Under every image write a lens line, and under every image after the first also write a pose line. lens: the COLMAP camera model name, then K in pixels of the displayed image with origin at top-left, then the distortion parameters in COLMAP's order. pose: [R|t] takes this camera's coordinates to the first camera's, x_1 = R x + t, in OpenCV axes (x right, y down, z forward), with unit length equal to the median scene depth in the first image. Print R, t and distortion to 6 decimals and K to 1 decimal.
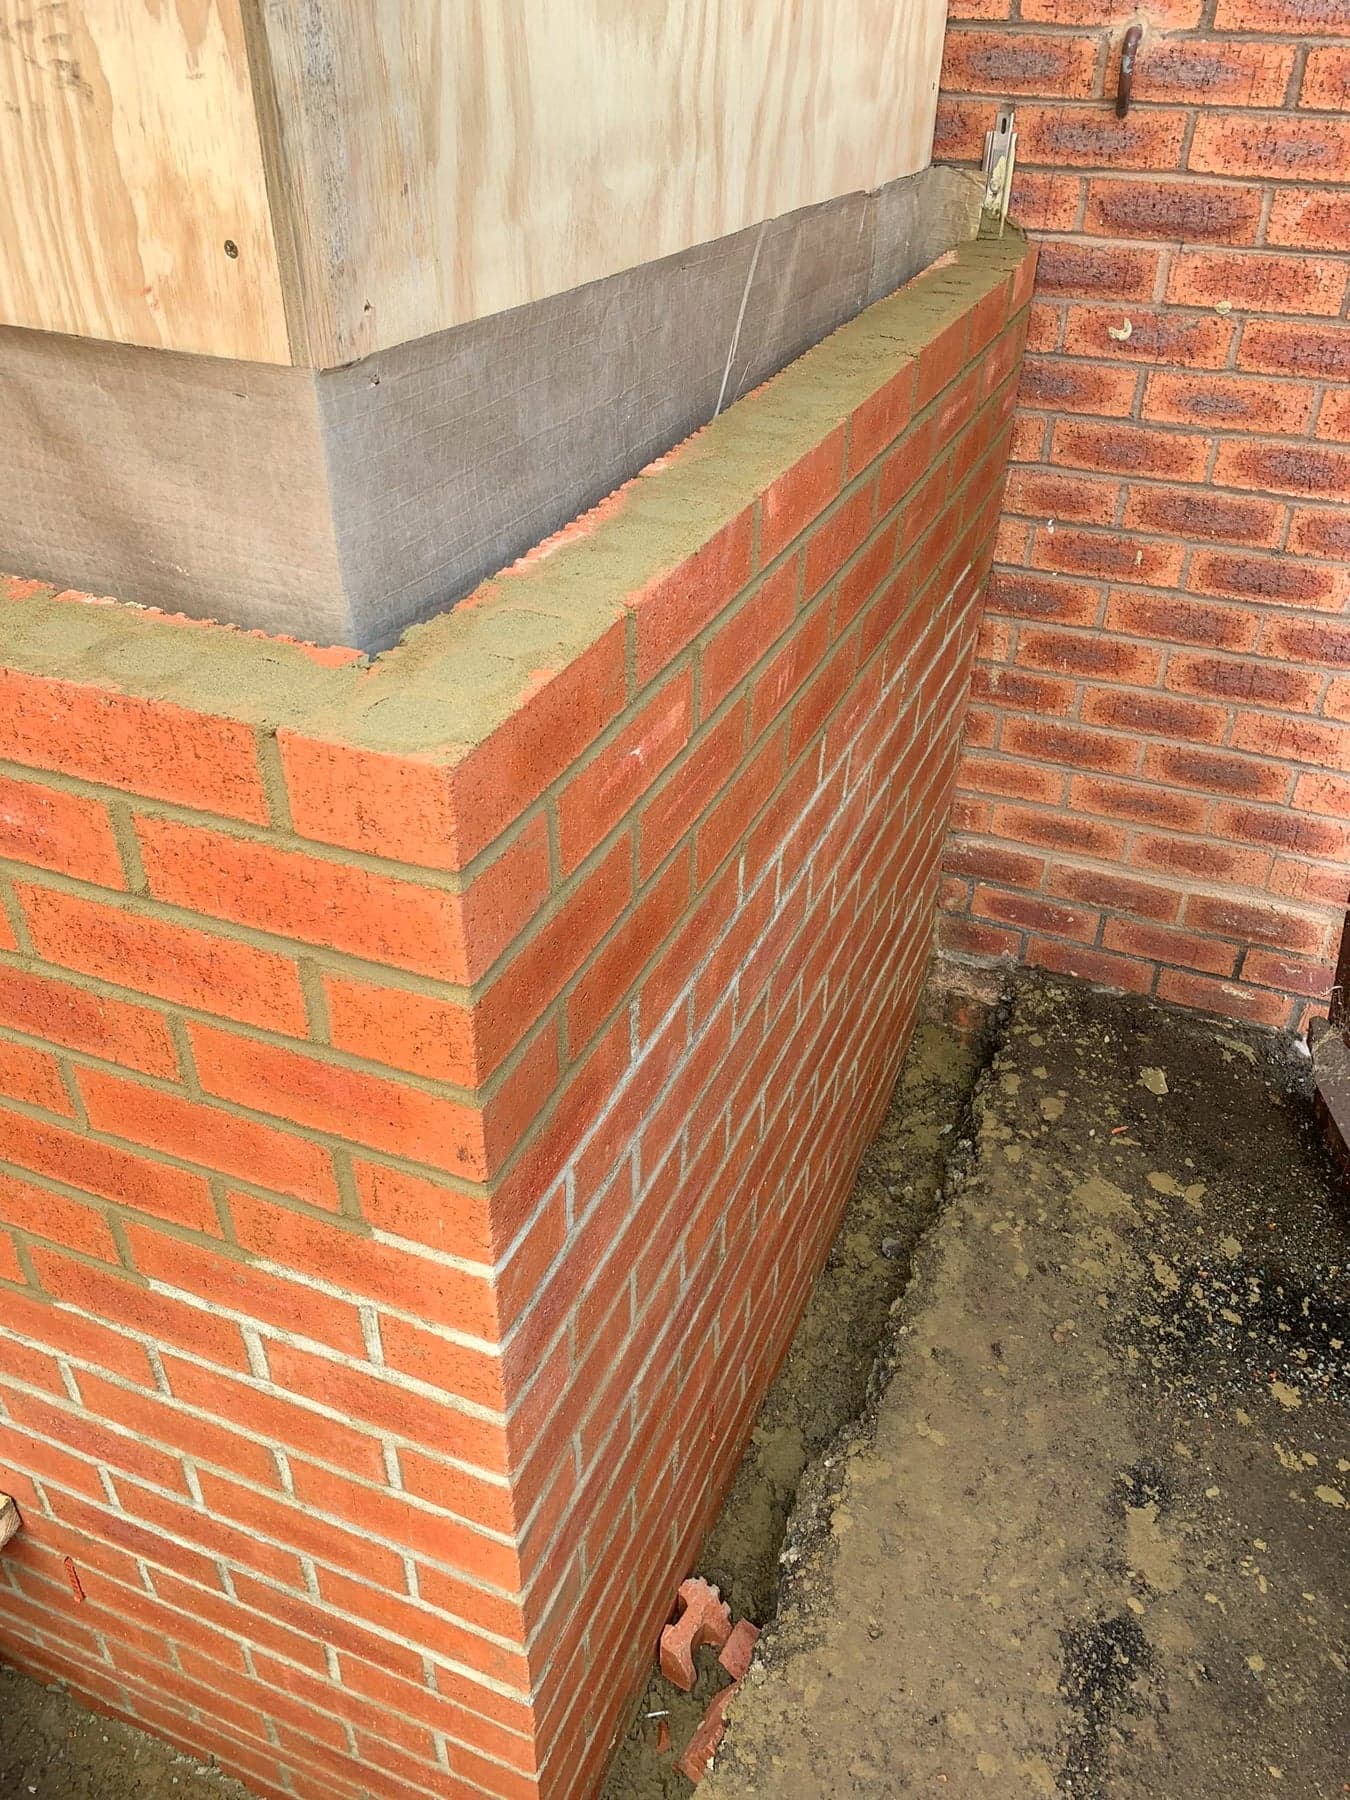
lens RADIAL K [[1365.6, 0, 675.0], [0, 1365.6, 900.0], [0, 0, 1]] dist [0.013123, -0.013922]
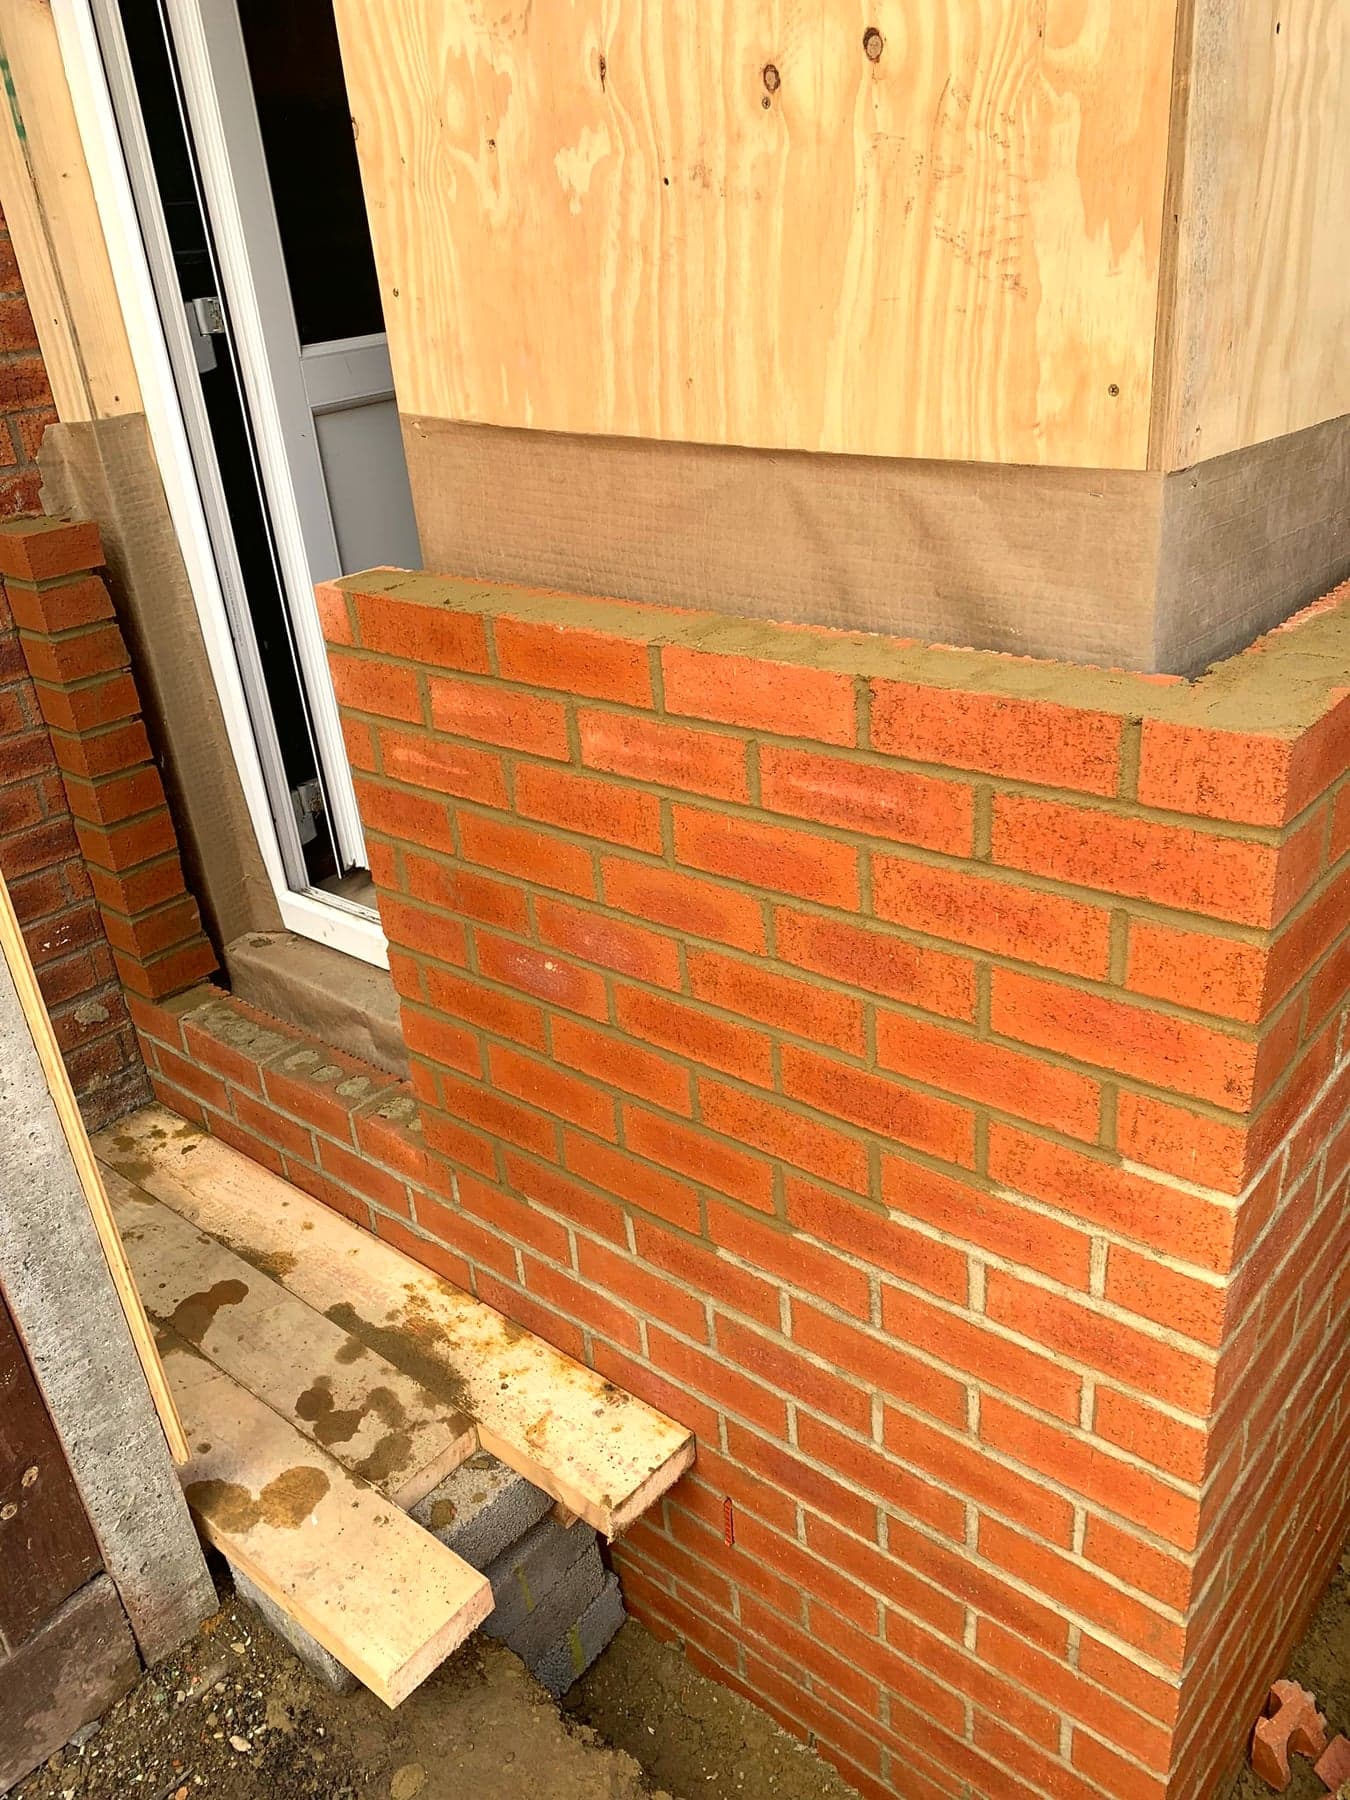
lens RADIAL K [[1365.6, 0, 675.0], [0, 1365.6, 900.0], [0, 0, 1]] dist [0.013123, -0.013922]
pose [[0.945636, 0.052667, -0.320935, -0.203731], [-0.099436, 0.986367, -0.131120, 0.196520], [0.309654, 0.155904, 0.937981, -0.271038]]
